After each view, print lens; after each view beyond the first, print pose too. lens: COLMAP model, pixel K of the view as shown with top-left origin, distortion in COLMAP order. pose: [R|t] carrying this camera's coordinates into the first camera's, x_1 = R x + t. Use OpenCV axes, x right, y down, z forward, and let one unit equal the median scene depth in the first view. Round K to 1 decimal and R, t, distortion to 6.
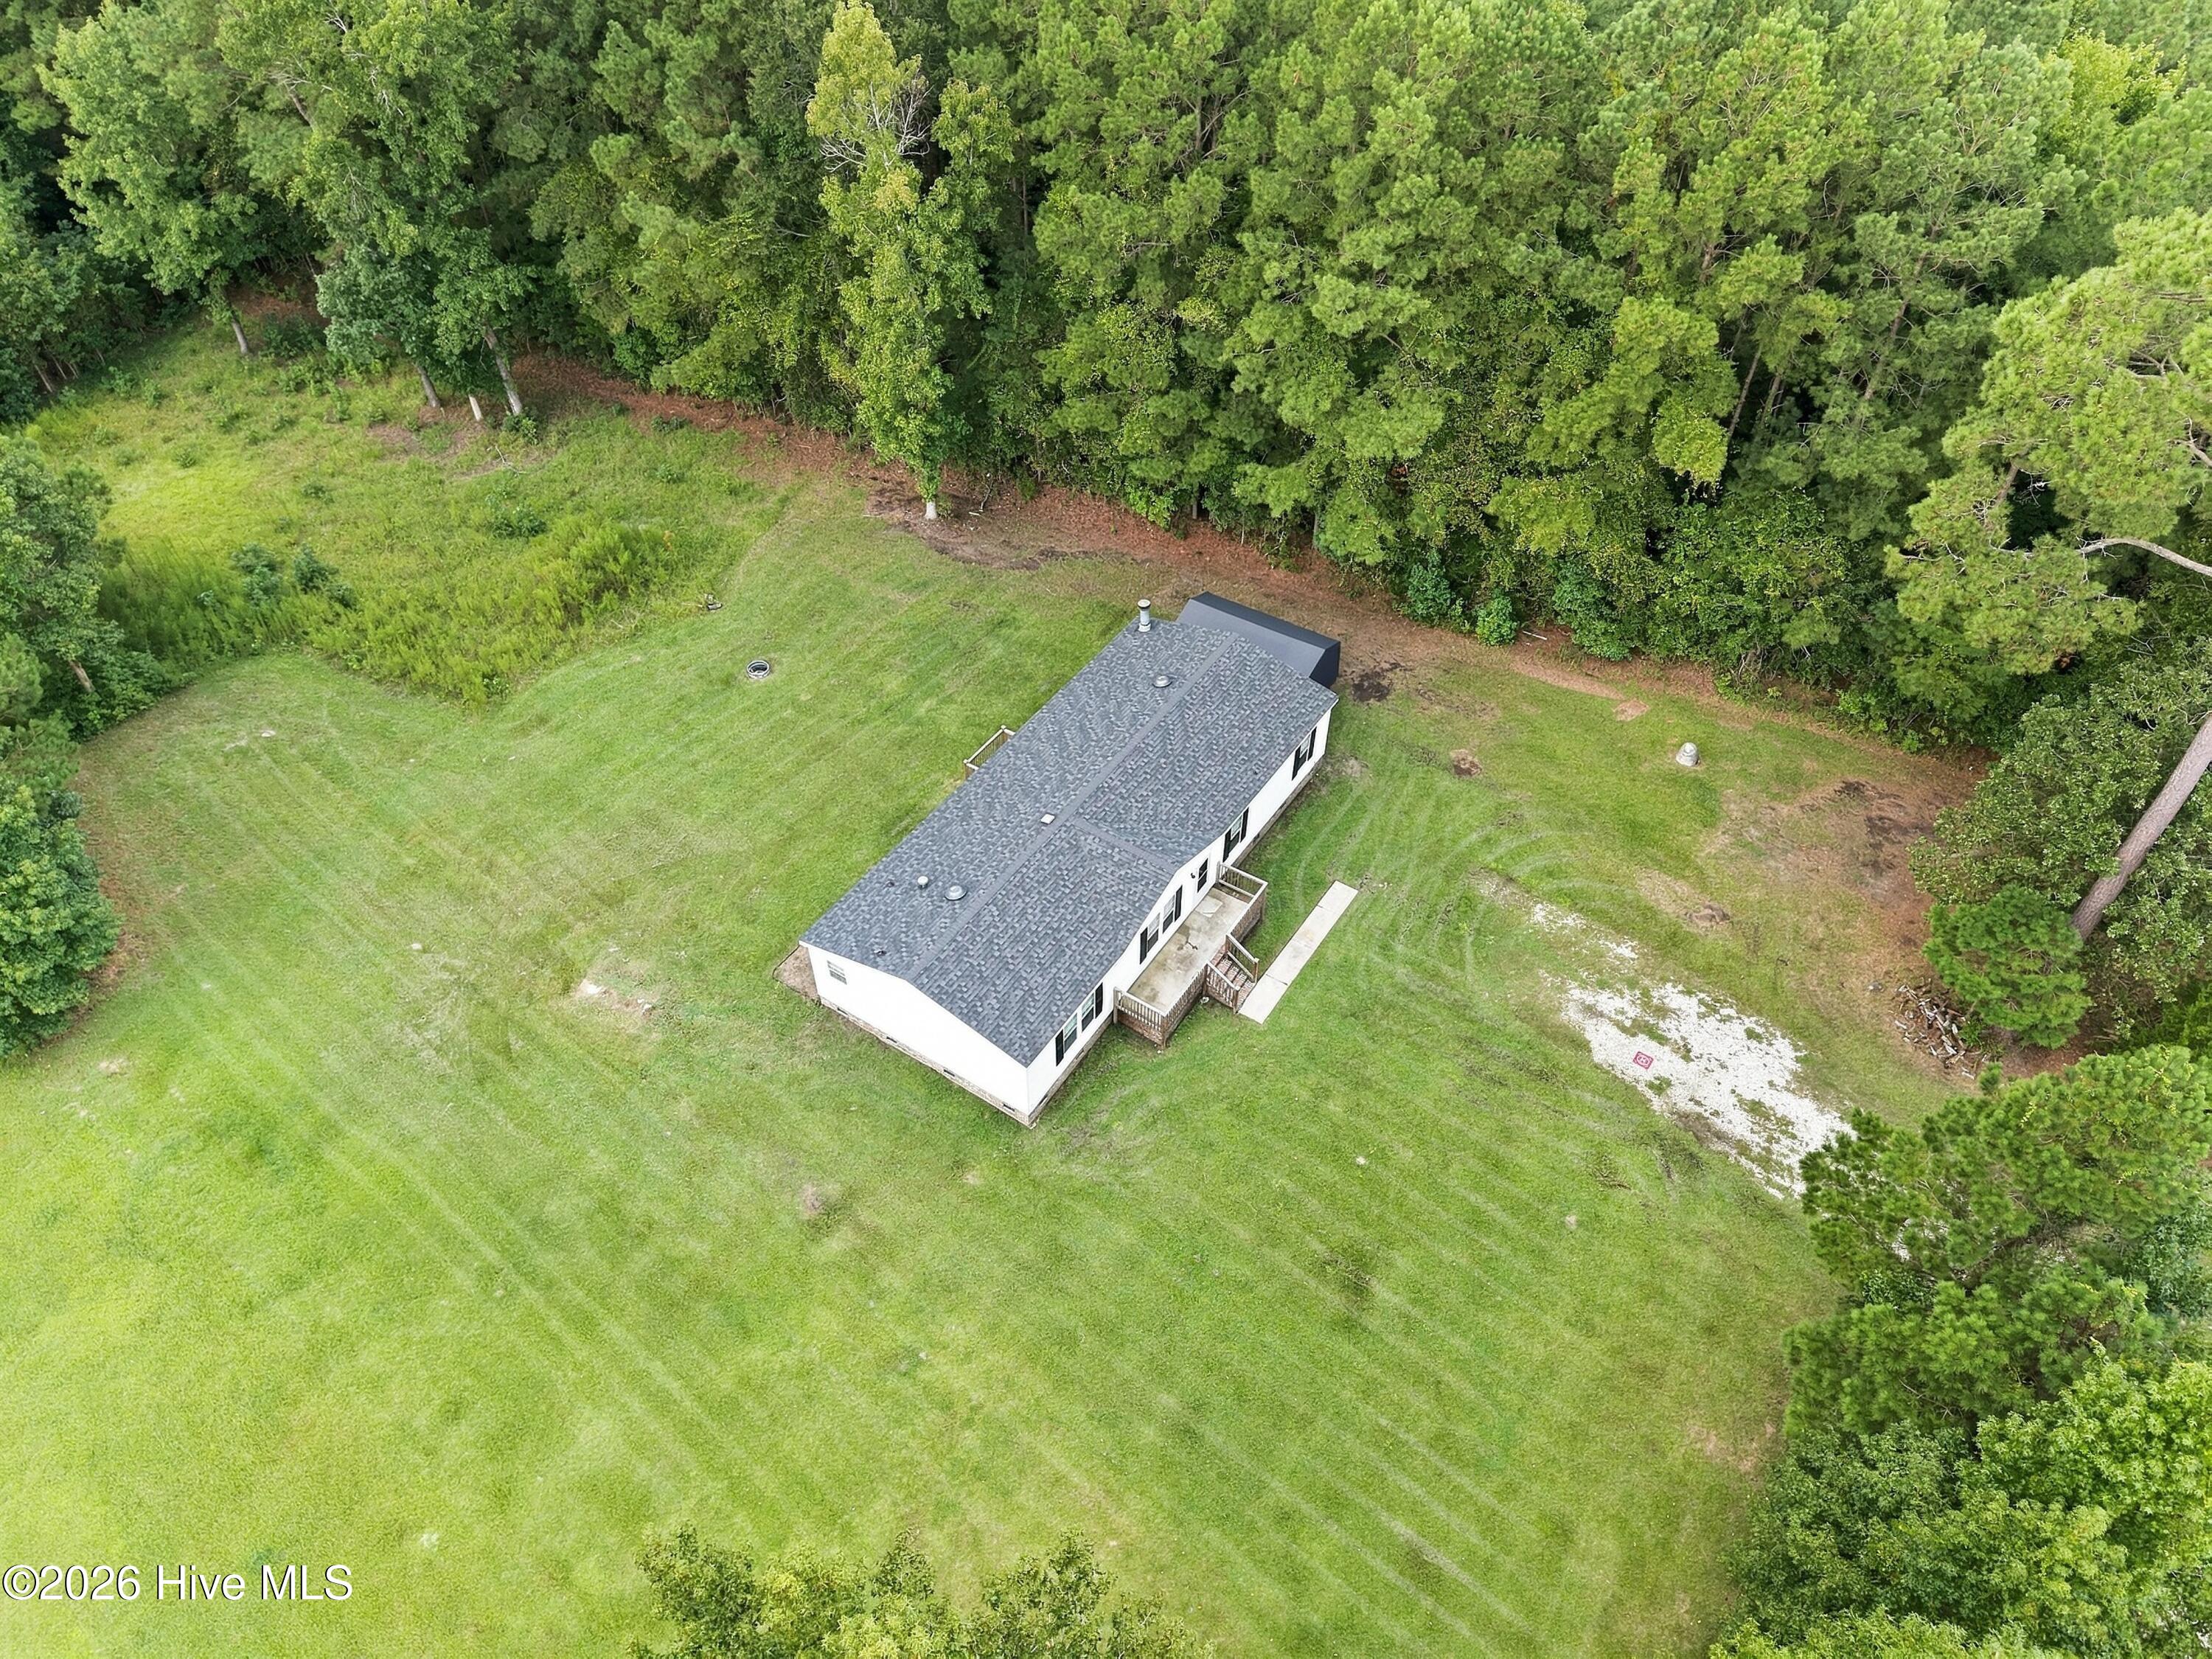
lens RADIAL K [[1469.3, 0, 1106.0], [0, 1469.3, 829.5], [0, 0, 1]] dist [0.058874, -0.095327]
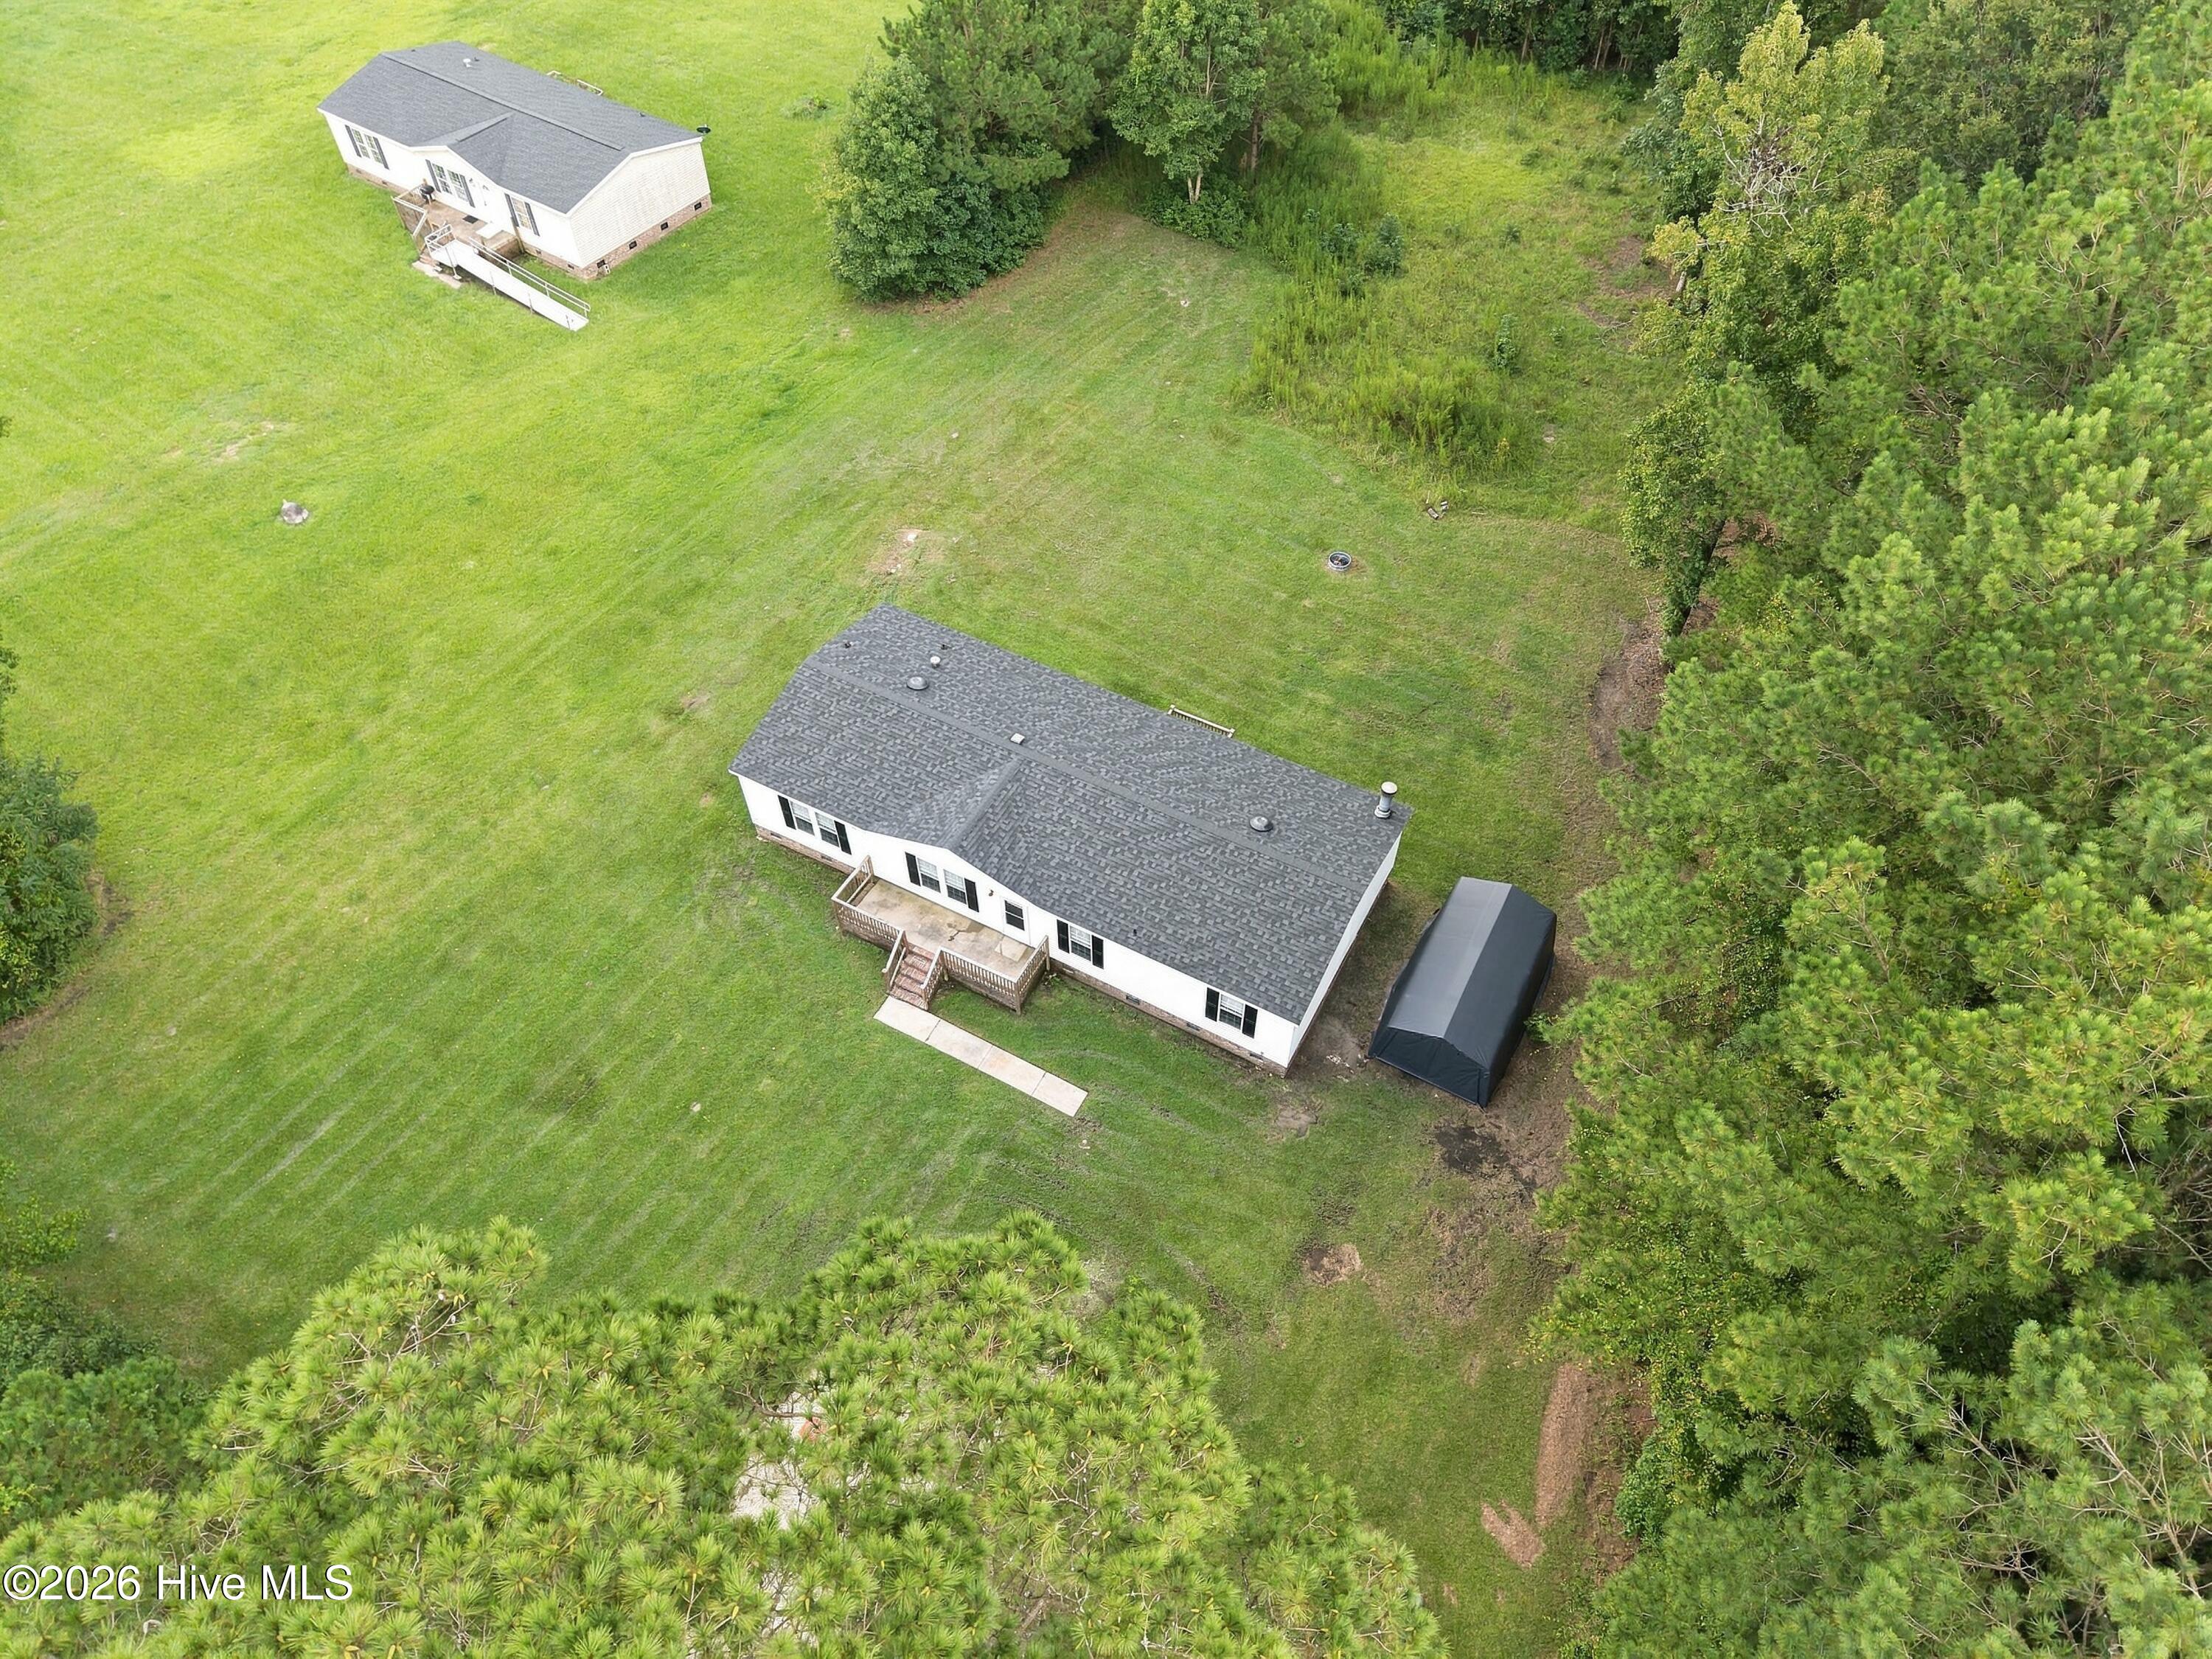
lens RADIAL K [[1469.3, 0, 1106.0], [0, 1469.3, 829.5], [0, 0, 1]] dist [0.058874, -0.095327]
pose [[0.086063, 0.777895, -0.622473, 0.613879], [-0.713268, 0.484323, 0.506635, -0.510366], [0.695587, 0.400388, 0.596530, 0.500703]]
